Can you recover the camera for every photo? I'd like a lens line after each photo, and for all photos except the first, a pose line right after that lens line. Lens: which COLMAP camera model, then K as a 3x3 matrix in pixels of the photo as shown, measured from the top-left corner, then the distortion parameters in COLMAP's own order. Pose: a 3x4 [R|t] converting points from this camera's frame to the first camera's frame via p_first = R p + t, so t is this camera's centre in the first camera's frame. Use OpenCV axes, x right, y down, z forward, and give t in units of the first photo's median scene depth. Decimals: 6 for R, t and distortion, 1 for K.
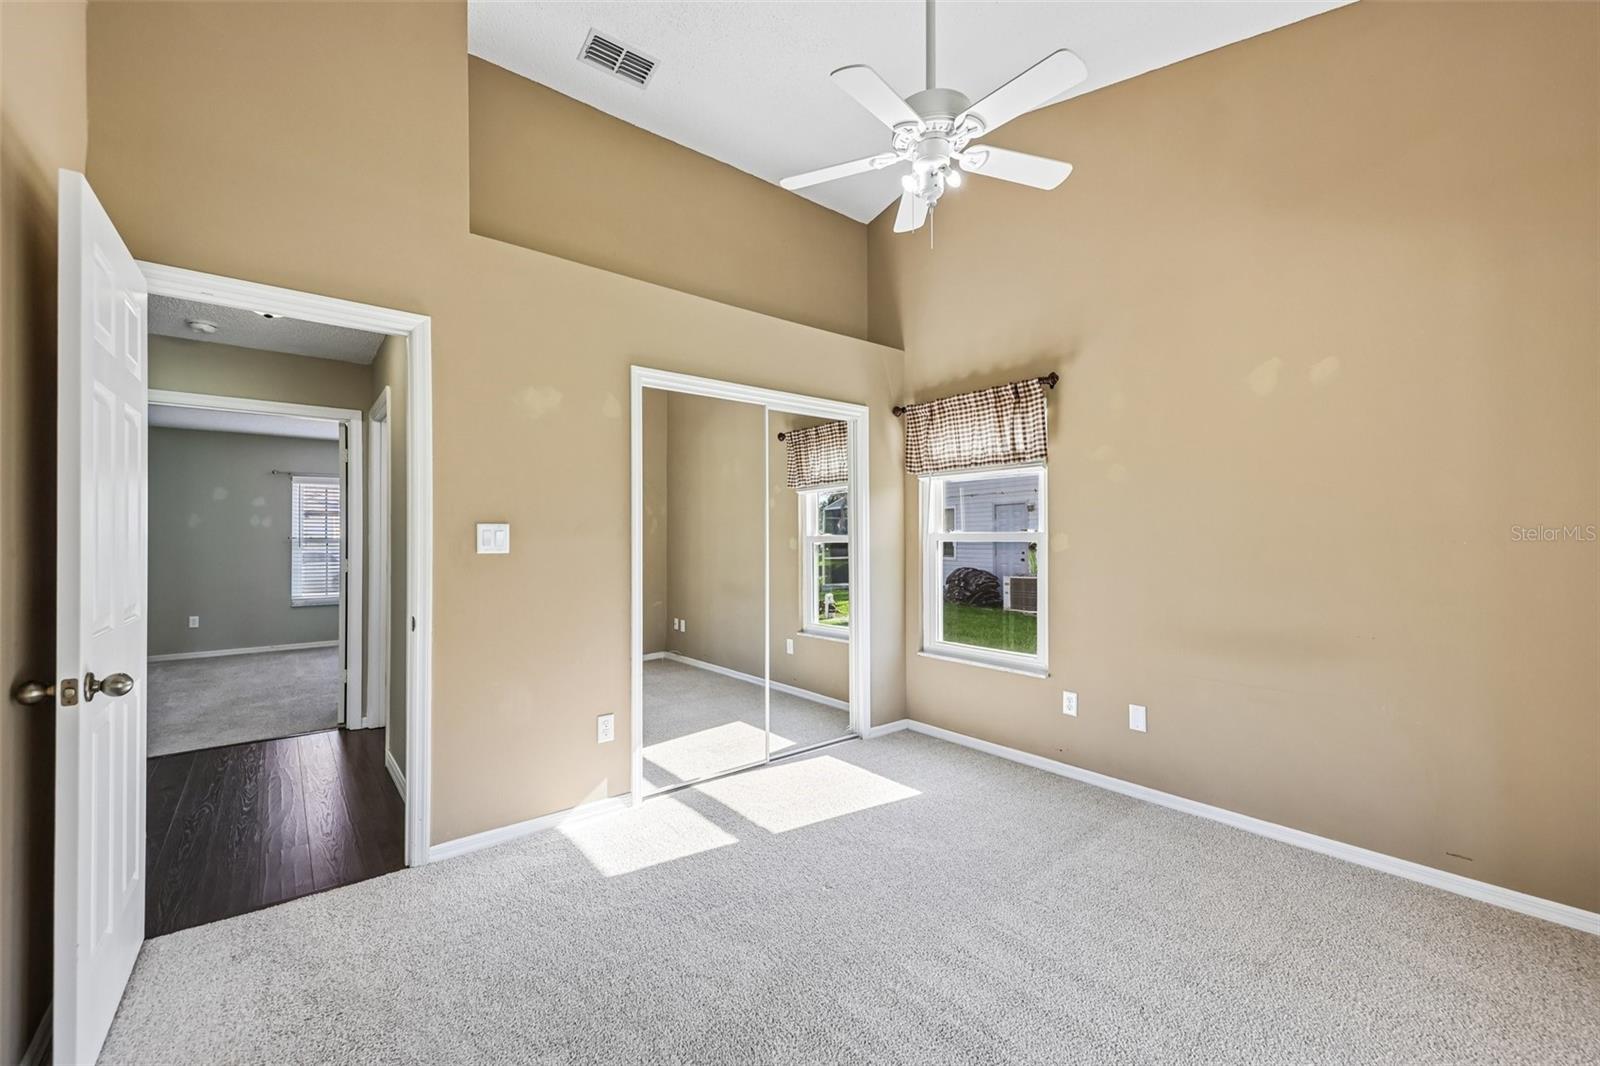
lens RADIAL K [[609.0, 0, 799.7], [0, 609.0, 526.0], [0, 0, 1]] dist [-0.000661, -0.000041]
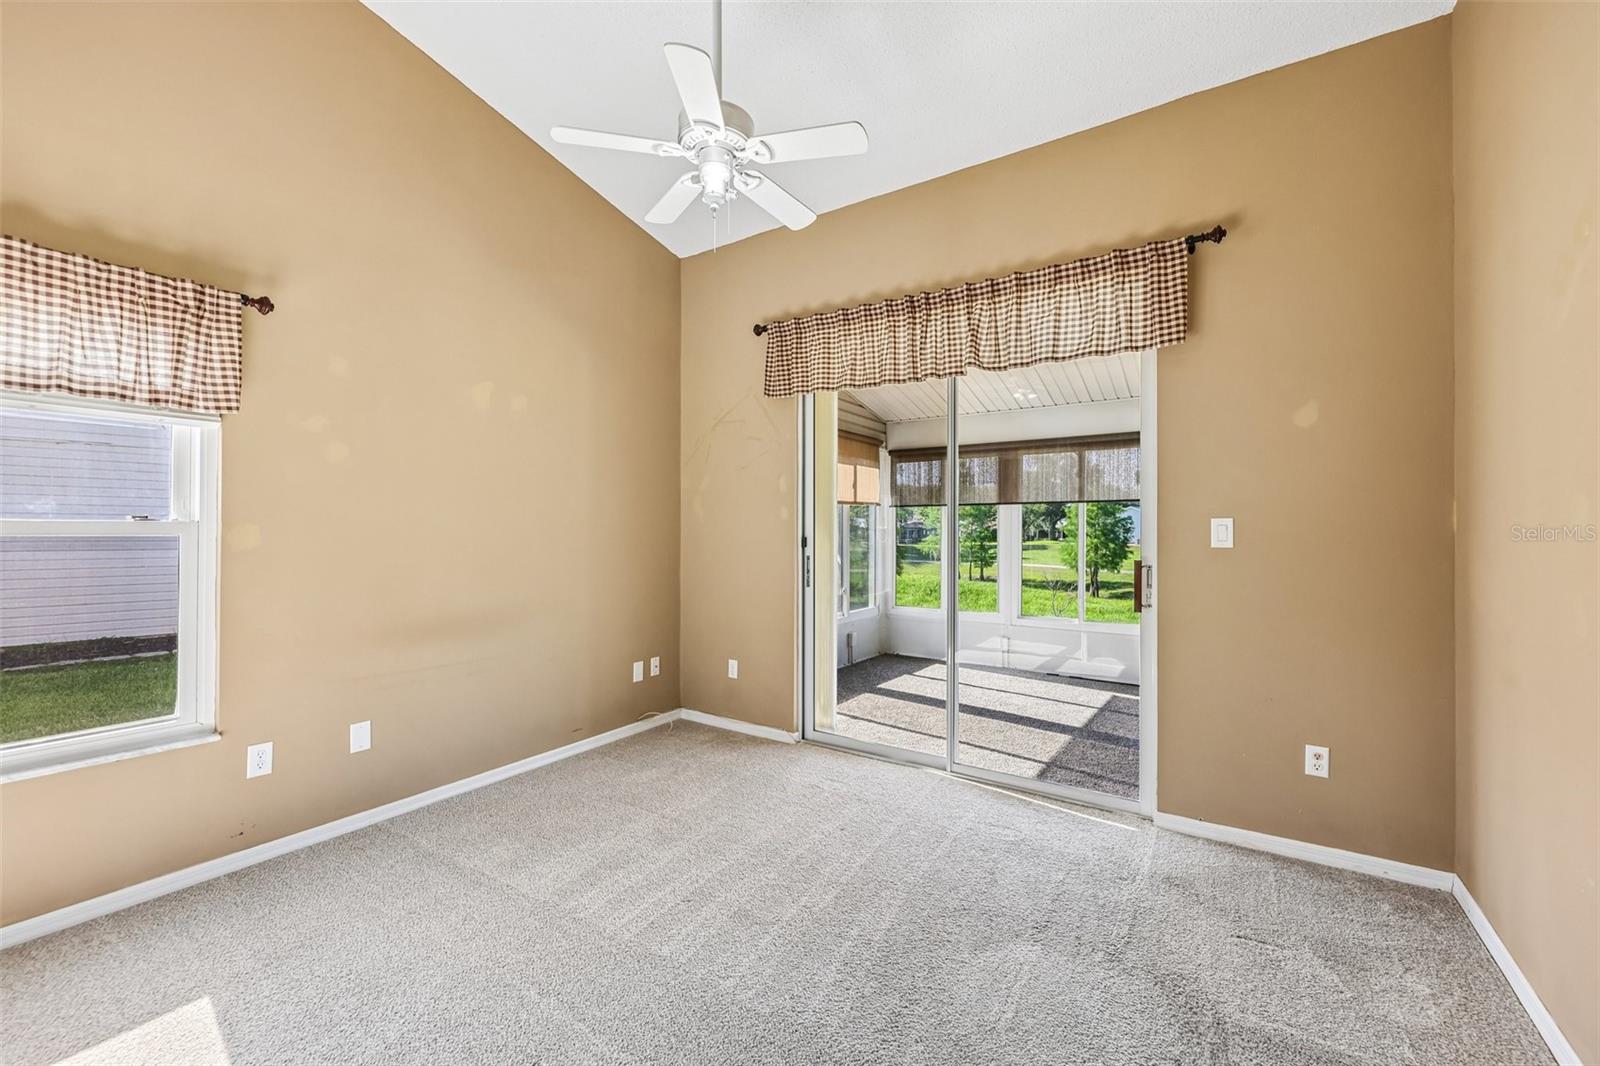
lens RADIAL K [[609.0, 0, 799.7], [0, 609.0, 526.0], [0, 0, 1]] dist [-0.000661, -0.000041]
pose [[-0.261407, 0.024978, 0.964906, -0.467179], [-0.009829, 0.999544, -0.028537, 0.032090], [-0.965179, -0.016944, -0.261042, 0.631639]]
